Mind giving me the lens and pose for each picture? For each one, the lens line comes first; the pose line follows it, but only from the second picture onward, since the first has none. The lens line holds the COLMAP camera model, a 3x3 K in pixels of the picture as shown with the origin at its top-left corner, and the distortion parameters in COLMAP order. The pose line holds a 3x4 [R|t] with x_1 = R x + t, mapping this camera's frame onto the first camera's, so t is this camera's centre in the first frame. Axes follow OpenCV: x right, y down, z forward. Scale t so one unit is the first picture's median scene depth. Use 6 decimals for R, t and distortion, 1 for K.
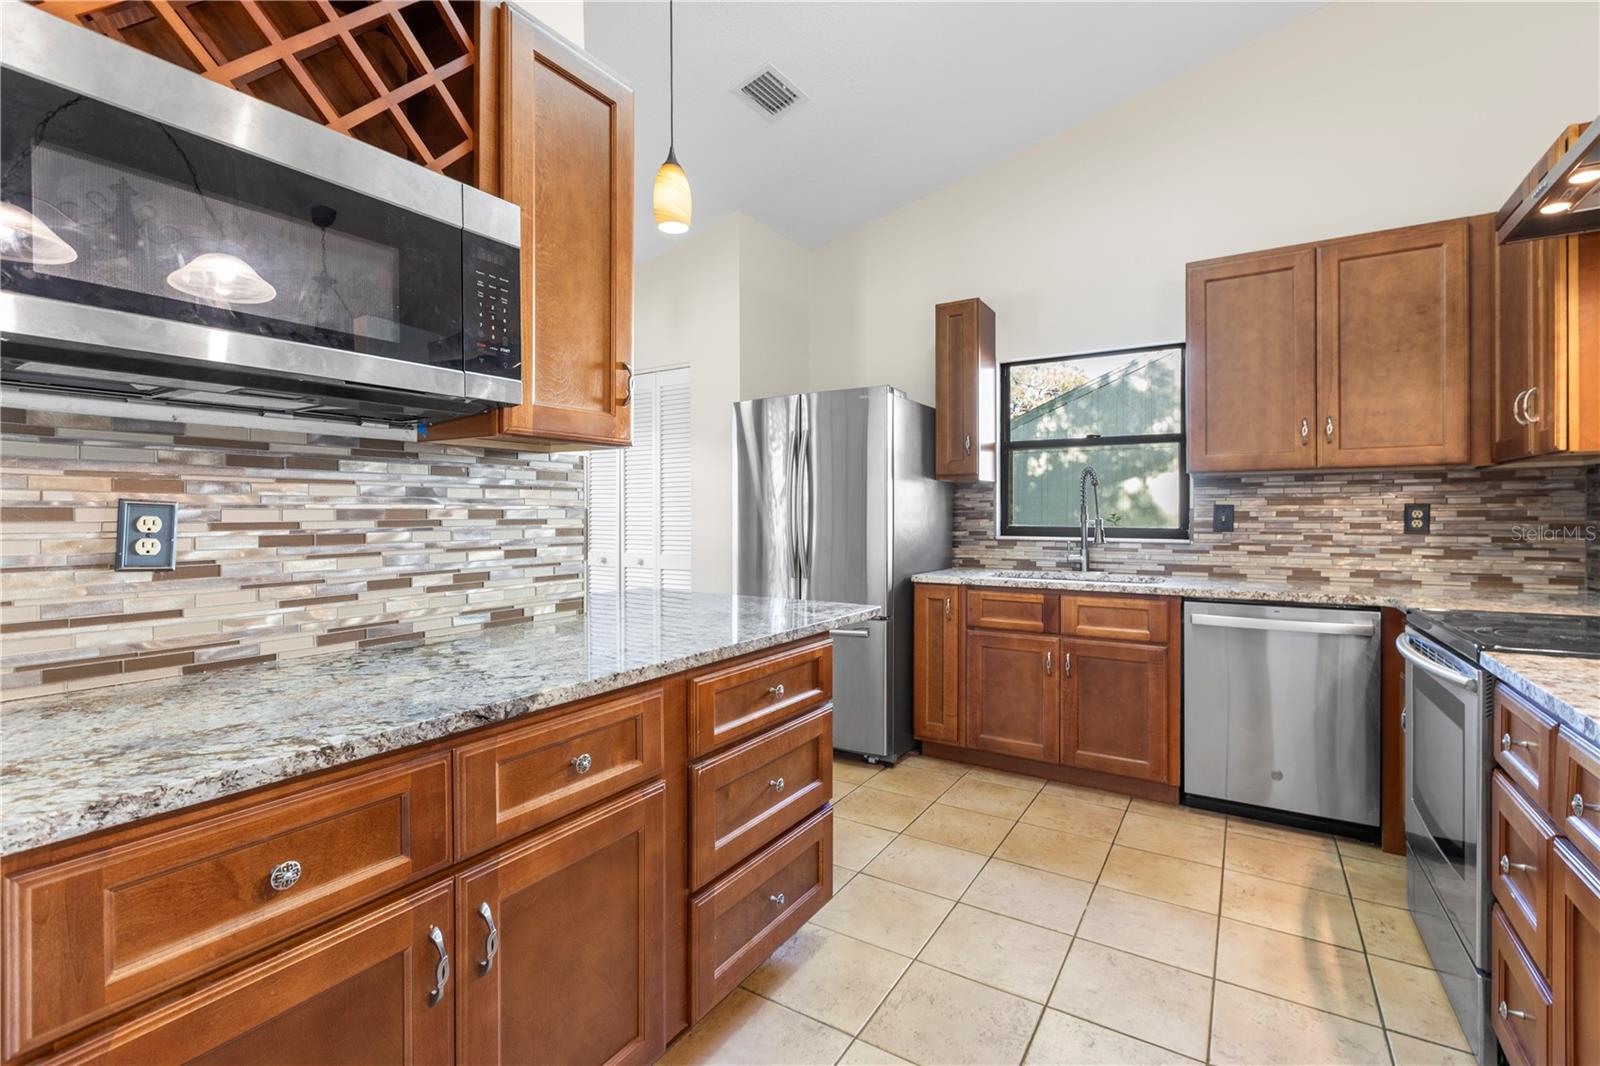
lens RADIAL K [[719.5, 0, 791.5], [0, 719.5, 517.0], [0, 0, 1]] dist [0.001375, -0.000993]
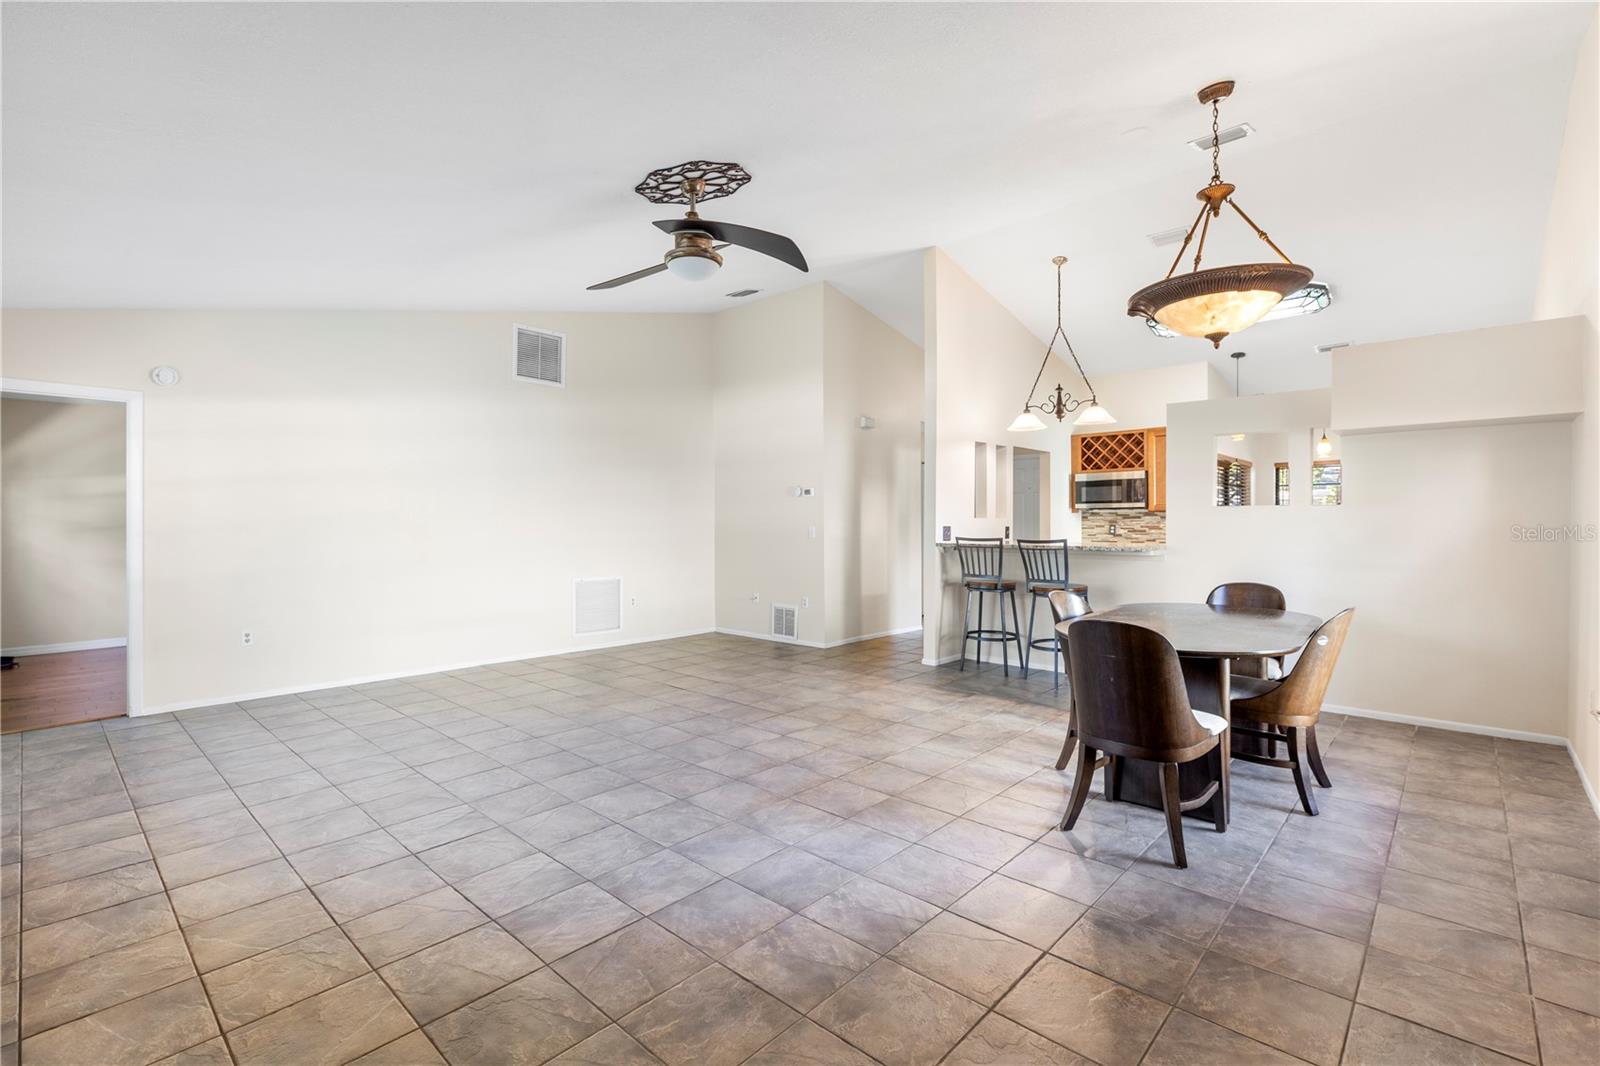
lens RADIAL K [[719.5, 0, 792.2], [0, 719.5, 518.7], [0, 0, 1]] dist [0.001375, -0.000993]
pose [[-0.186597, -0.001016, -0.982436, 2.629031], [-0.003405, 0.999994, -0.000388, -0.027501], [0.982431, 0.003273, -0.186600, -0.286883]]
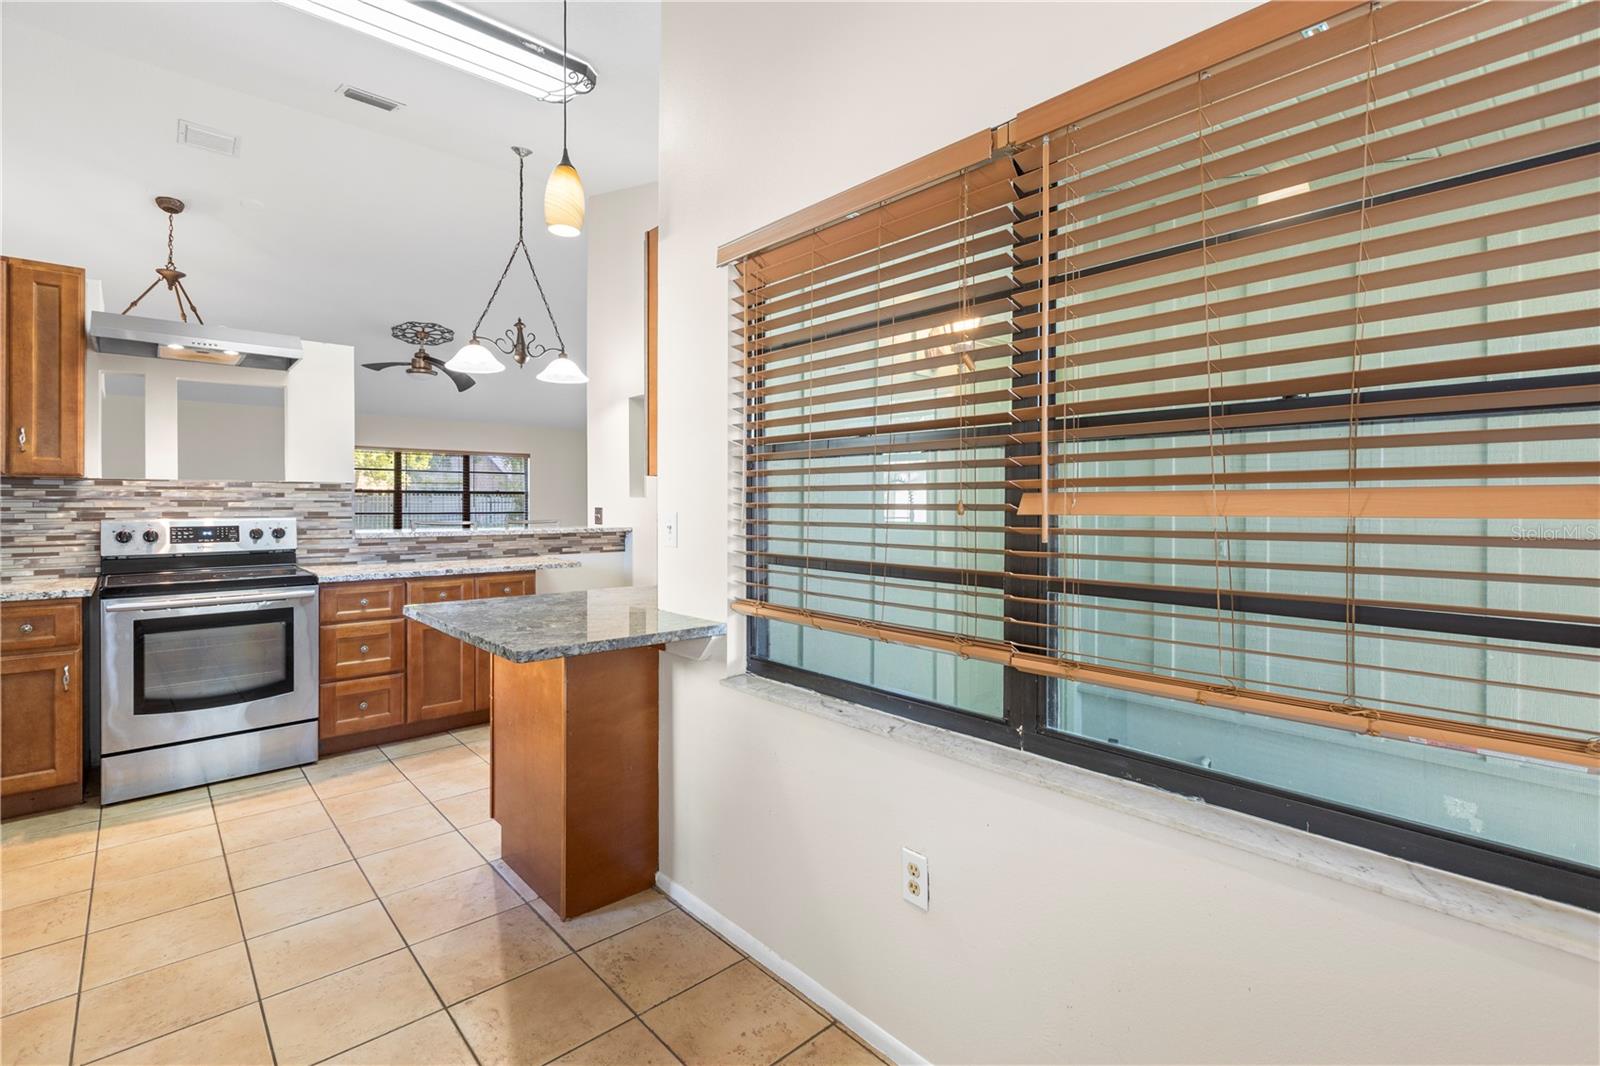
lens RADIAL K [[719.5, 0, 794.5], [0, 719.5, 498.0], [0, 0, 1]] dist [0.001375, -0.000993]
pose [[-0.964443, 0.002016, 0.264282, -0.561244], [0.000917, 0.999990, -0.004281, -0.025792], [-0.264288, -0.003886, -0.964436, 1.442114]]
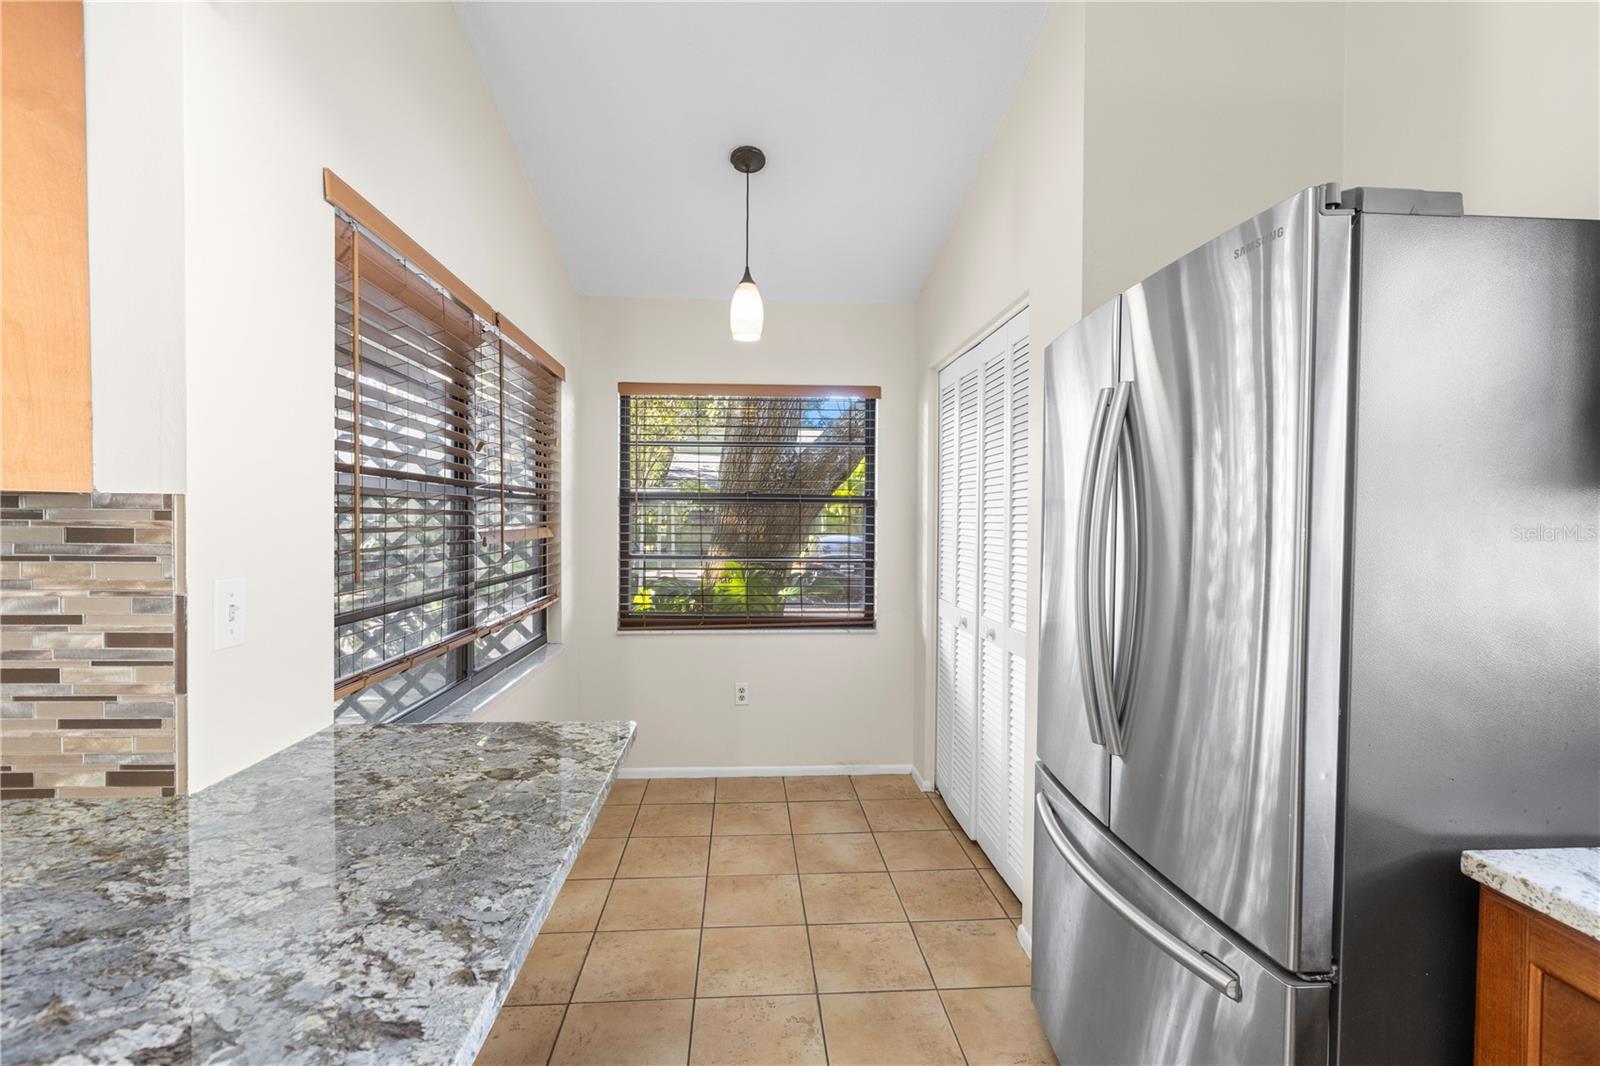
lens RADIAL K [[719.5, 0, 790.2], [0, 719.5, 530.1], [0, 0, 1]] dist [0.001375, -0.000993]
pose [[0.589506, 0.017654, -0.807571, 0.274015], [-0.012072, 0.999842, 0.013046, -0.049612], [0.807674, 0.002058, 0.589626, 0.731848]]
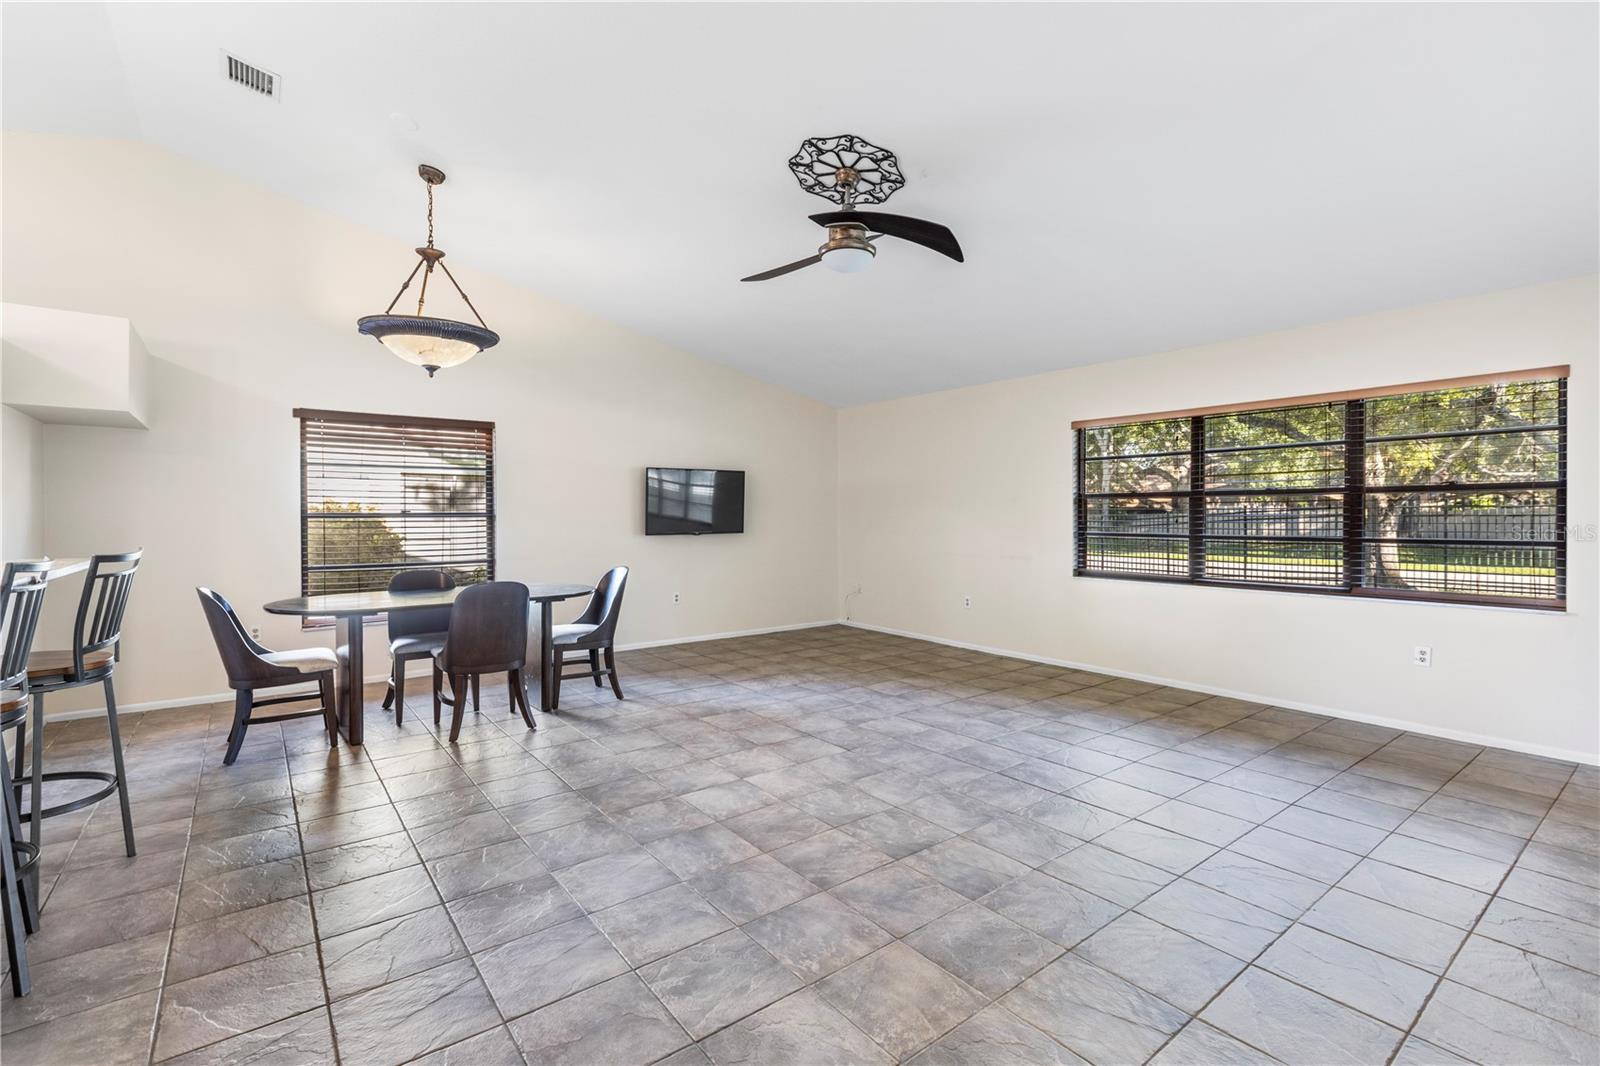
lens RADIAL K [[719.5, 0, 793.1], [0, 719.5, 519.8], [0, 0, 1]] dist [0.001375, -0.000993]
pose [[0.347887, -0.003048, 0.937532, 0.189732], [0.004759, 0.999988, 0.001485, -0.013162], [-0.937525, 0.003945, 0.347897, -1.045397]]
